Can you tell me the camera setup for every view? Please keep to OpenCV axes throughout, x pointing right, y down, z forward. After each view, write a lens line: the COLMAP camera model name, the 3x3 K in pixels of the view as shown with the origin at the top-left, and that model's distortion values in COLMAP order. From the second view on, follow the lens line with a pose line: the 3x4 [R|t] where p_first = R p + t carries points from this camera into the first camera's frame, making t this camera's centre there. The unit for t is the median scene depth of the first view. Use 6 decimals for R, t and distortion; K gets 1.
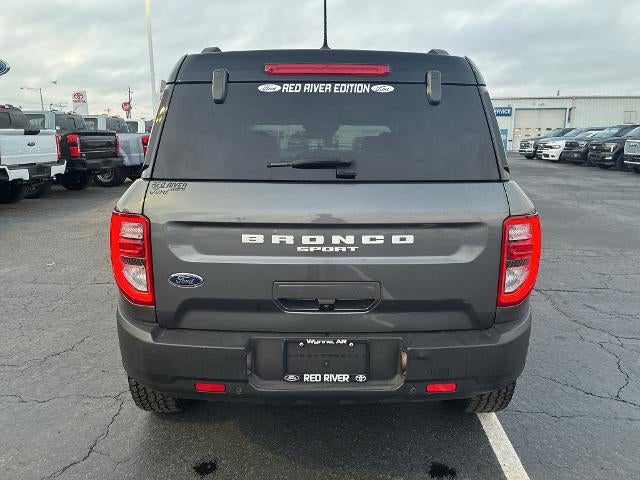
lens RADIAL K [[487.5, 0, 318.2], [0, 487.5, 236.9], [0, 0, 1]] dist [-0.007243, -0.010955]
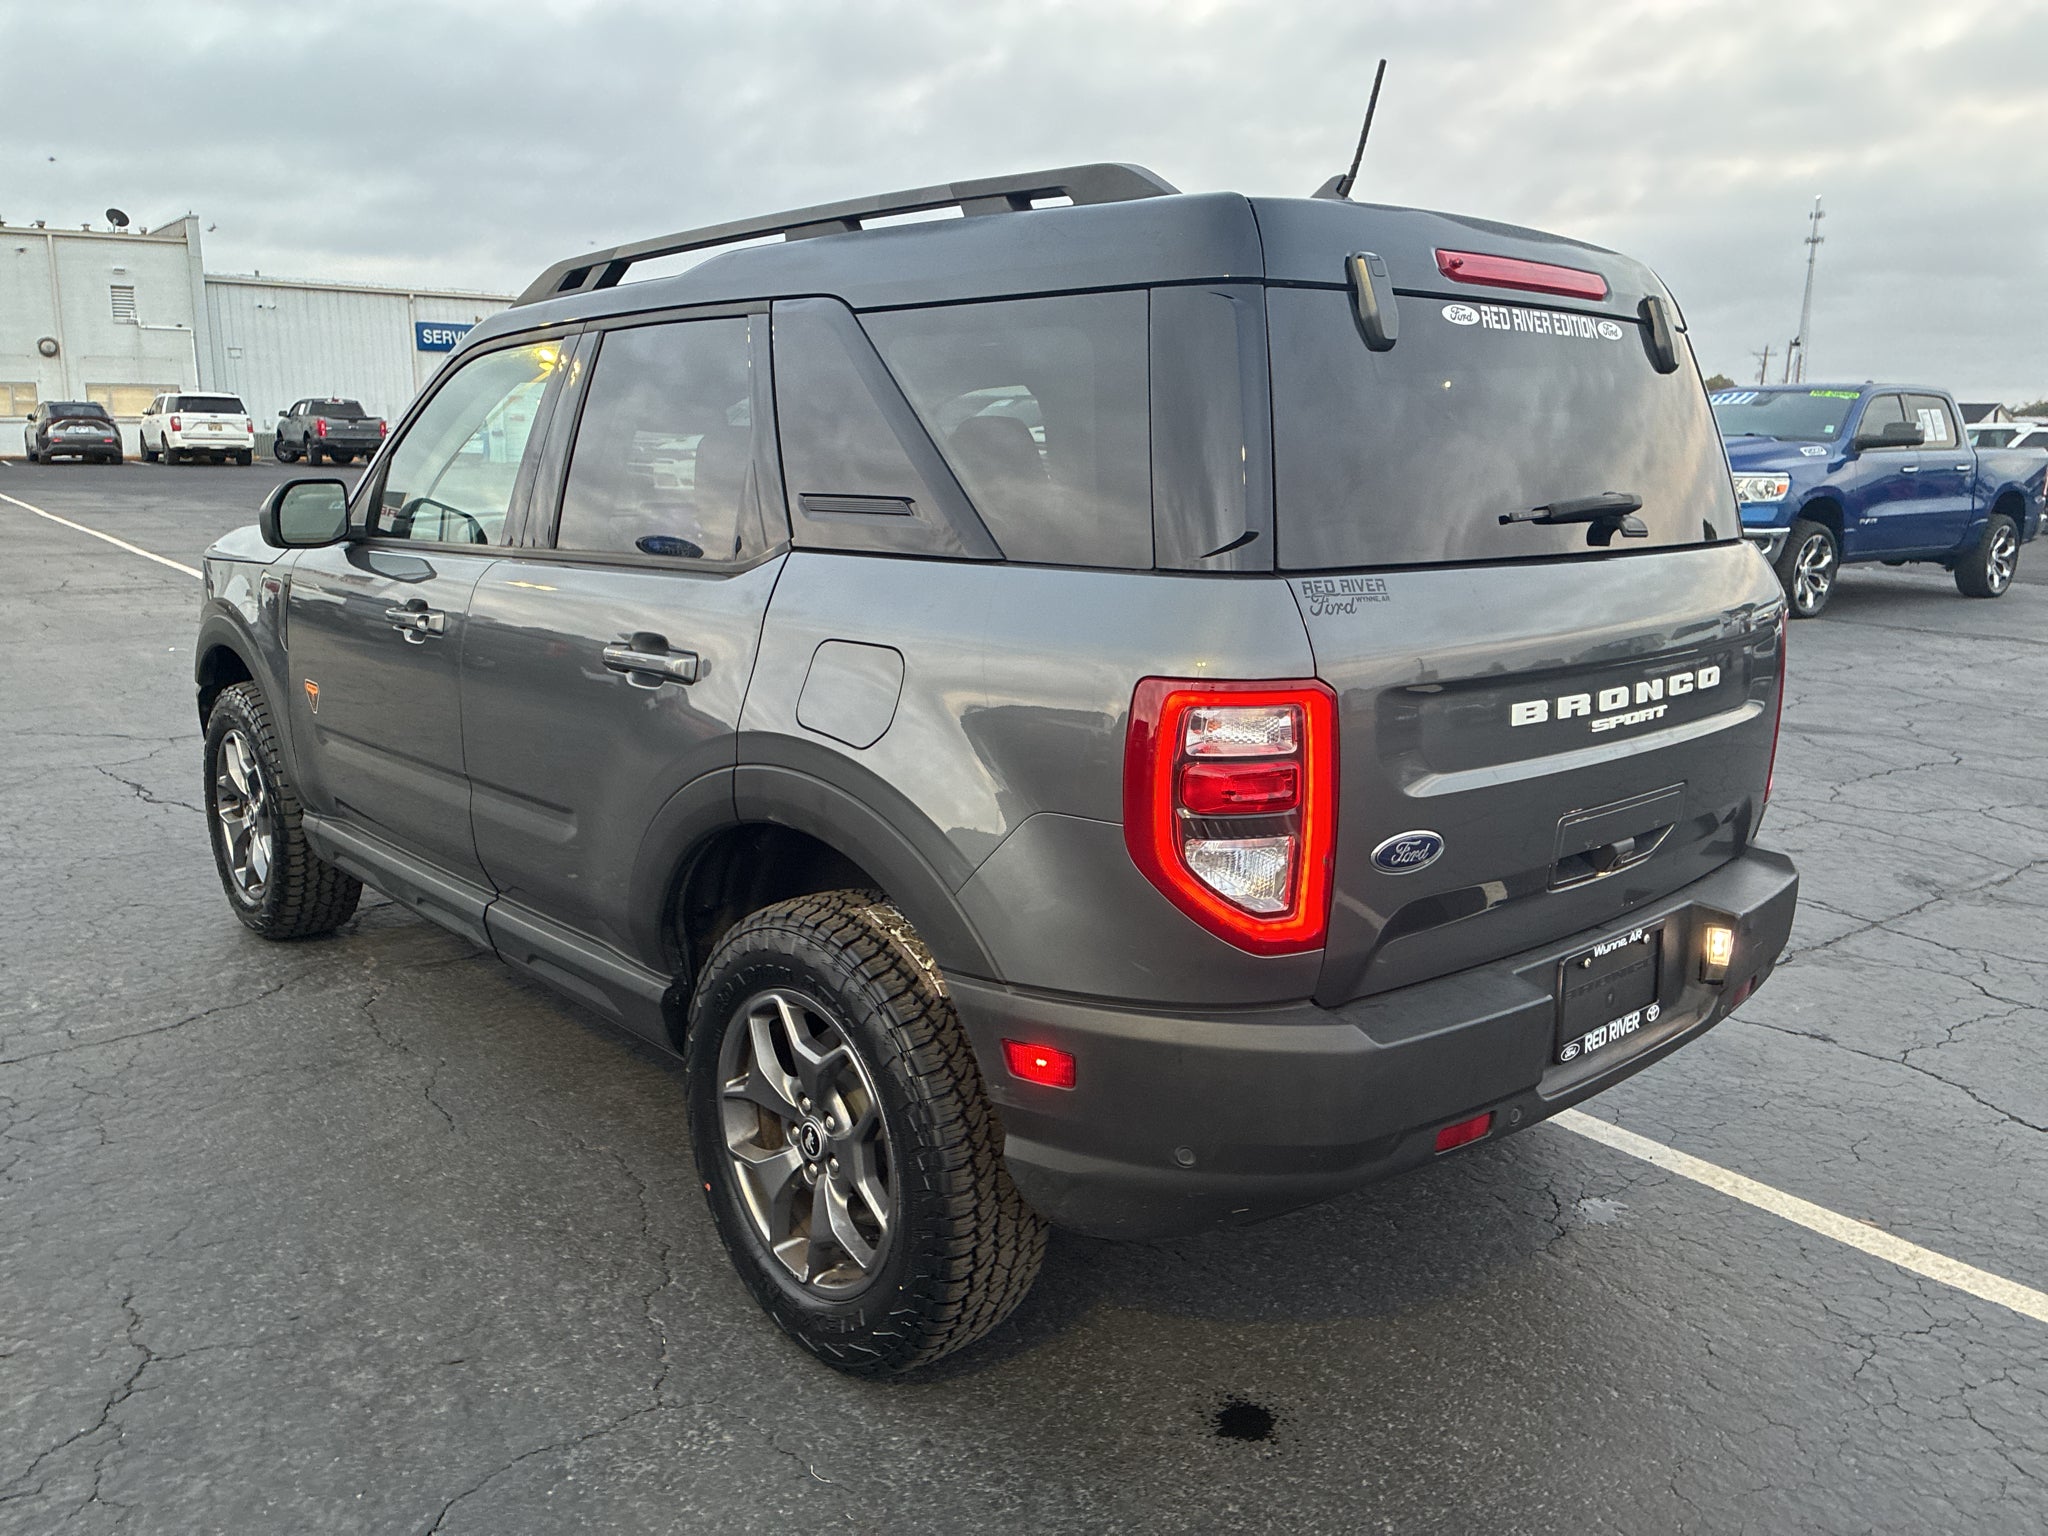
lens RADIAL K [[1560.0, 0, 1020.5], [0, 1560.0, 782.0], [0, 0, 1]] dist [-0.007243, -0.010955]
pose [[0.752714, -0.137592, 0.643809, -1.196244], [0.120988, 0.990171, 0.070161, -0.074772], [-0.647135, 0.025082, 0.761963, 0.316559]]
